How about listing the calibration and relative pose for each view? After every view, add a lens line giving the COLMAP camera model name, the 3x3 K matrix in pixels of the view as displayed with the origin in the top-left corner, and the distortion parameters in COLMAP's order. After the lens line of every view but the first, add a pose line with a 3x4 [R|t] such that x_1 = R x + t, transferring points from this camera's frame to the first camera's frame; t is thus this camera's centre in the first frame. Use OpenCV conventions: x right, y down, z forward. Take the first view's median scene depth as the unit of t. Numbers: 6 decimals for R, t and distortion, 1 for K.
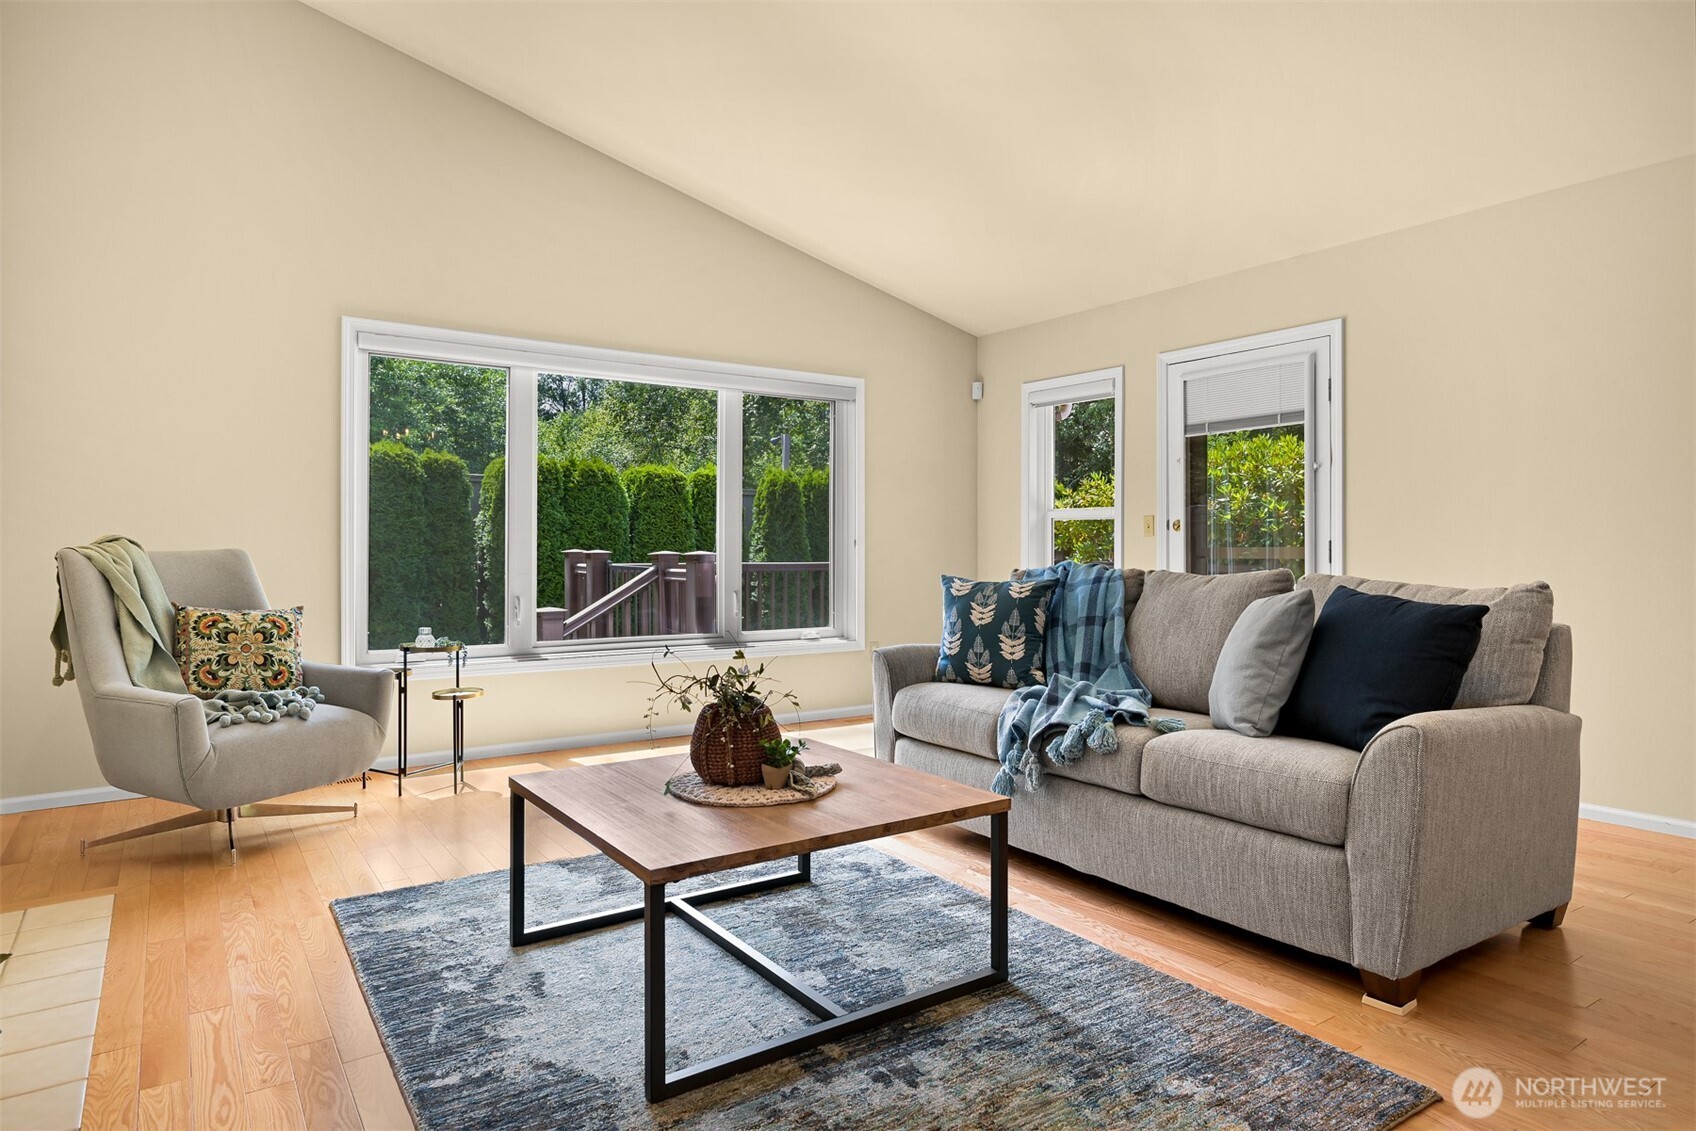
lens RADIAL K [[991.8, 0, 848.9], [0, 991.8, 547.5], [0, 0, 1]] dist [0.007082, 0.003103]
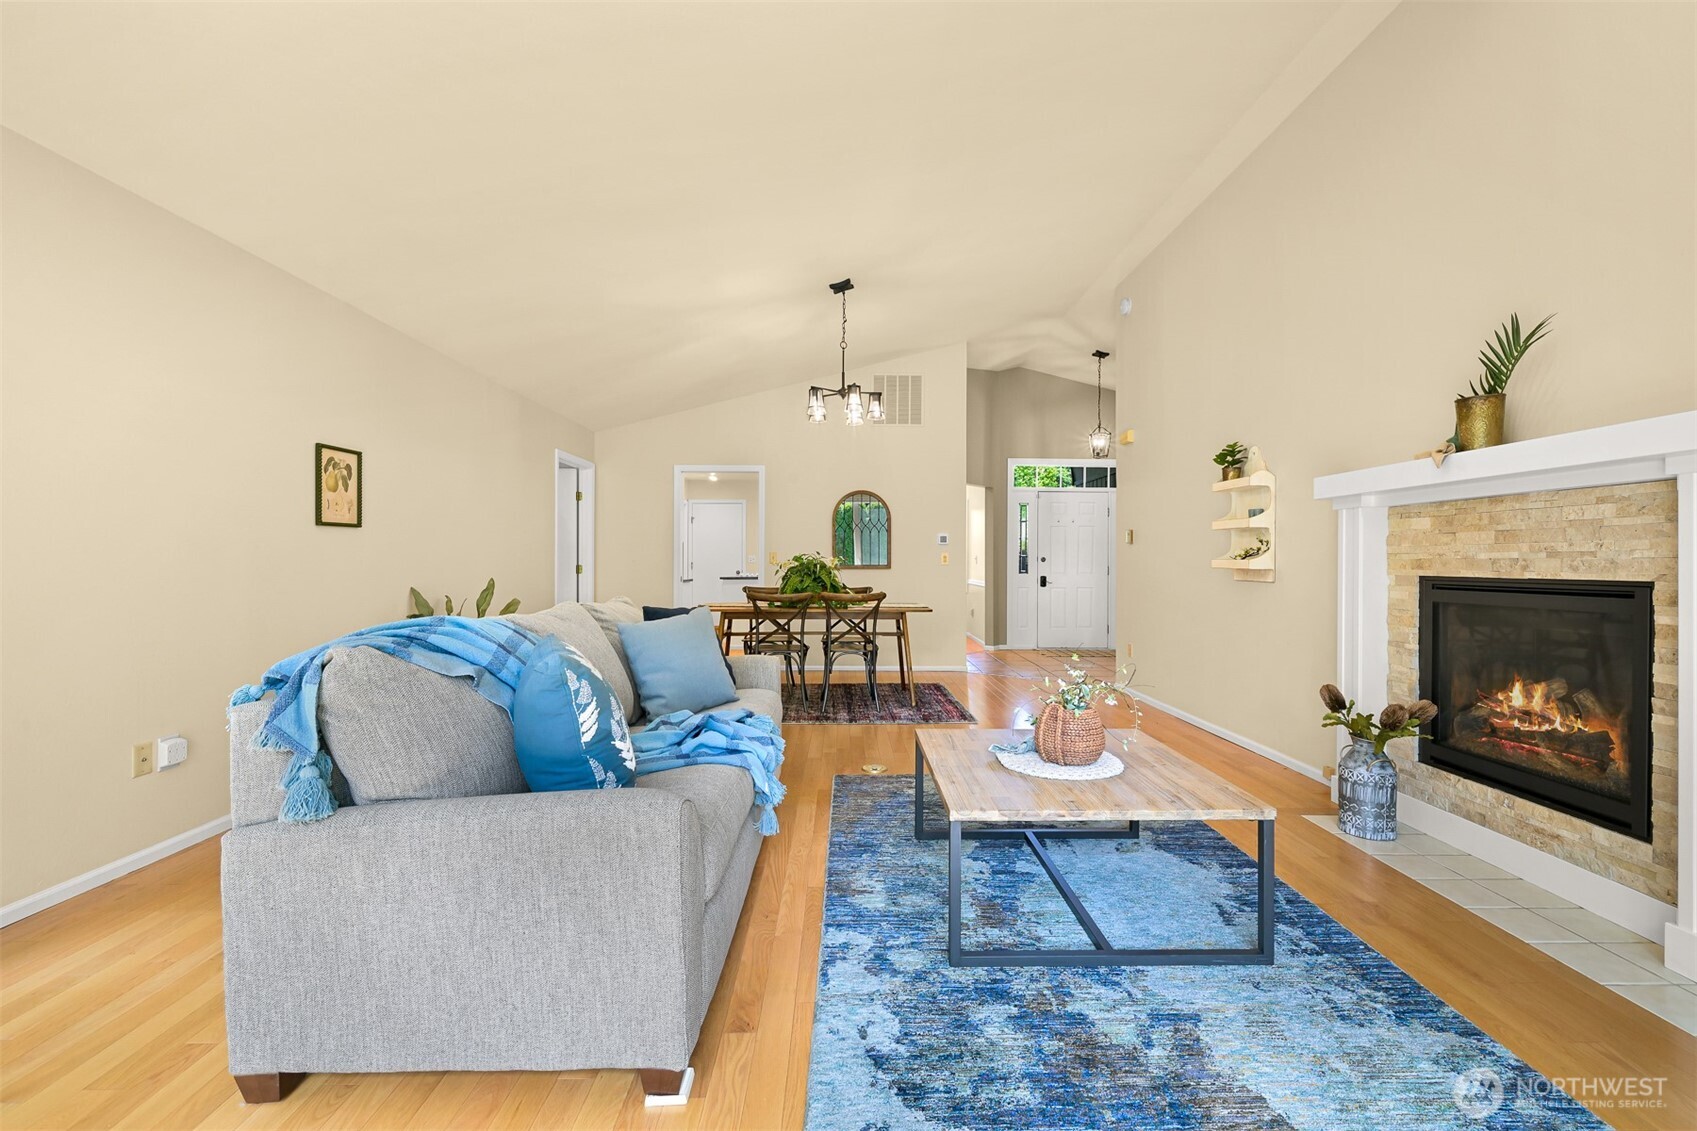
lens RADIAL K [[723.1, 0, 858.6], [0, 723.1, 562.6], [0, 0, 1]] dist [-0.000523, -0.000323]
pose [[-0.841513, -0.005028, 0.540213, -0.283814], [-0.001846, 0.999978, 0.006432, -0.027443], [-0.540233, 0.004416, -0.841504, 1.399677]]
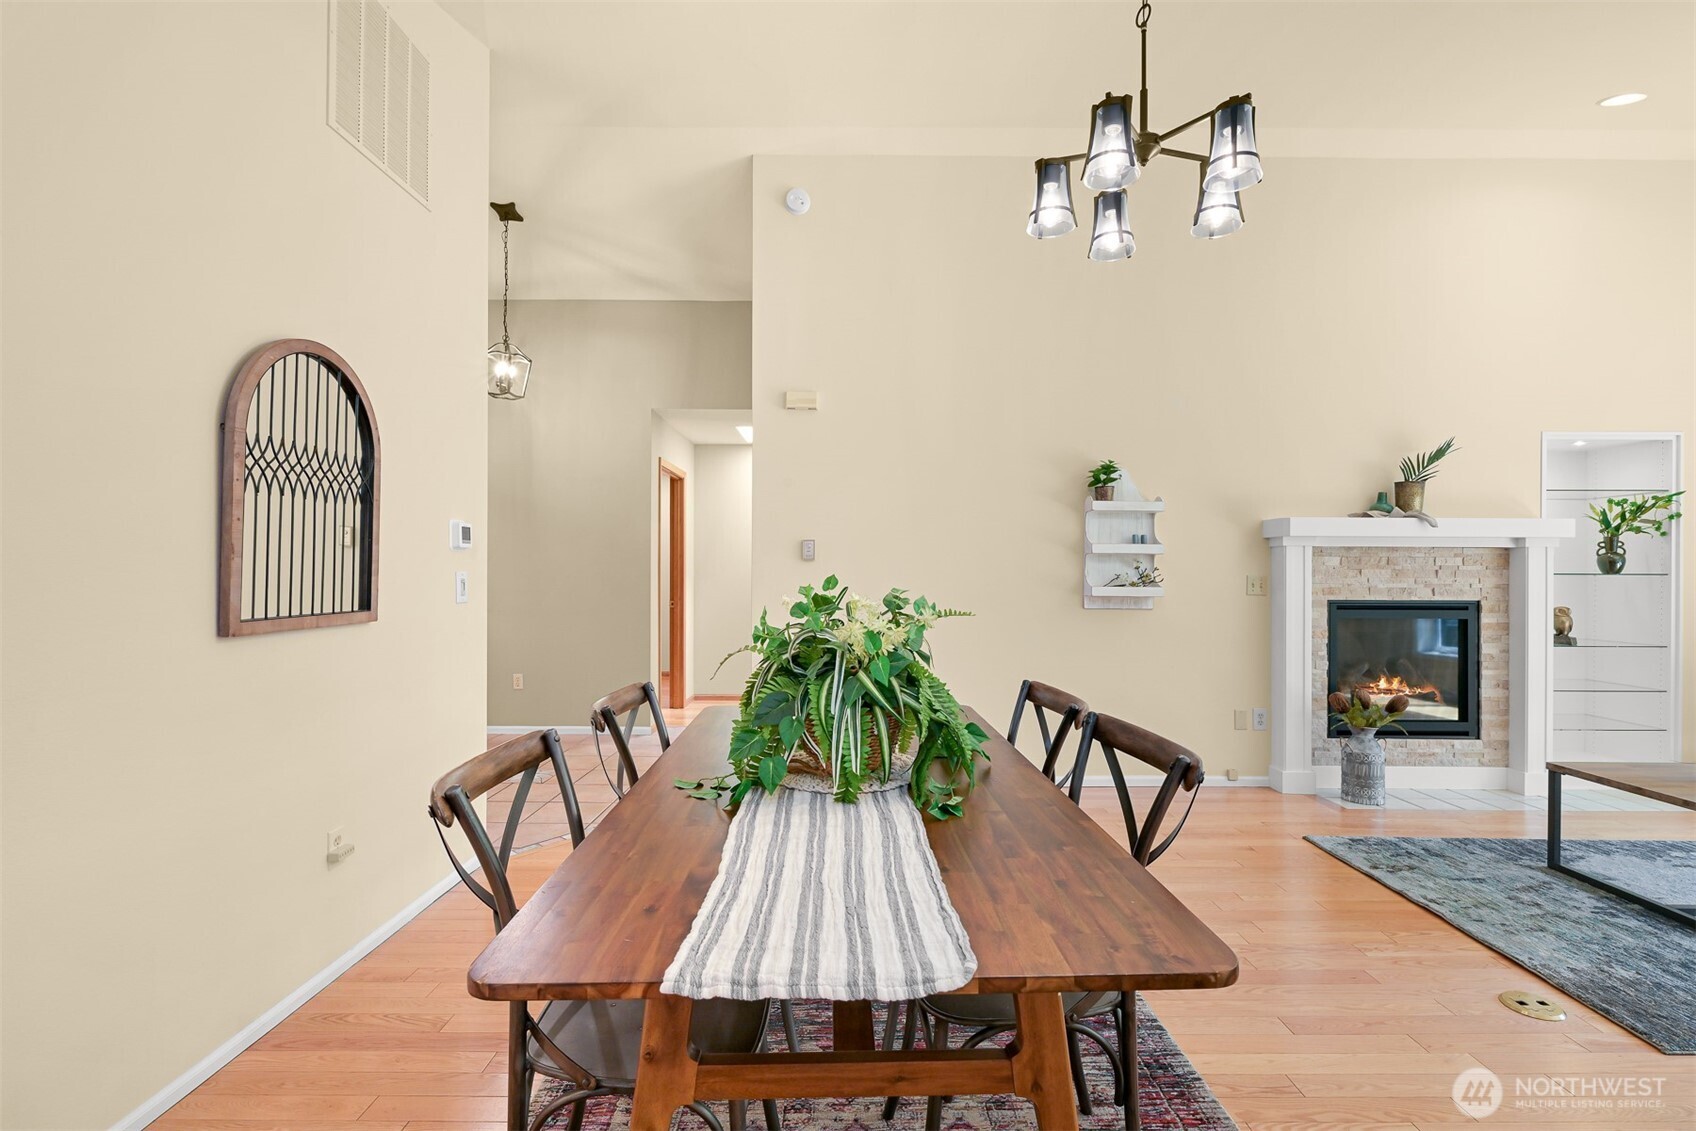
lens RADIAL K [[771.4, 0, 863.9], [0, 771.4, 572.0], [0, 0, 1]] dist [-0.003232, -0.000709]
pose [[-0.555794, -0.006997, -0.831291, 1.097324], [-0.011797, 0.999930, -0.000529, -0.042947], [0.831236, 0.009513, -0.555838, 0.355772]]
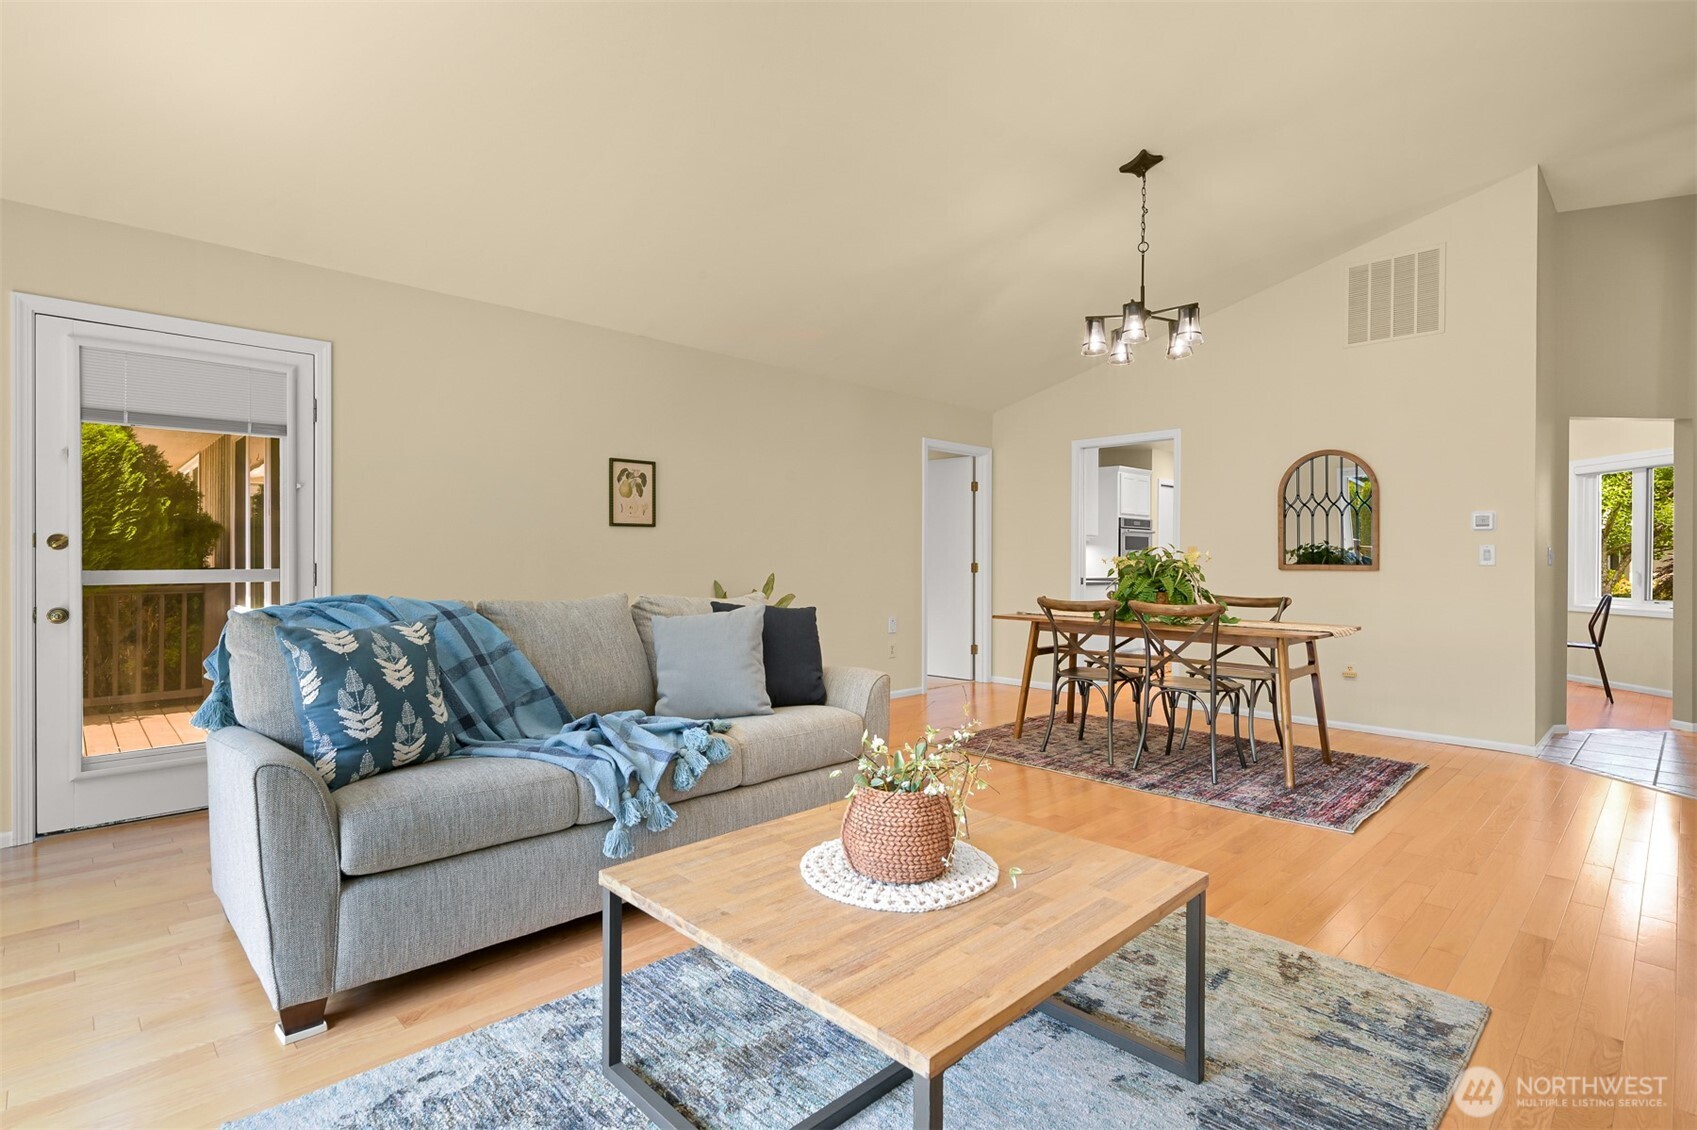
lens RADIAL K [[837.3, 0, 839.2], [0, 837.3, 570.0], [0, 0, 1]] dist [-0.000185, 0.000686]
pose [[-0.162437, -0.015293, 0.986600, -0.558105], [-0.002167, 0.999883, 0.015142, -0.019347], [-0.986717, 0.000321, -0.162451, 0.824472]]
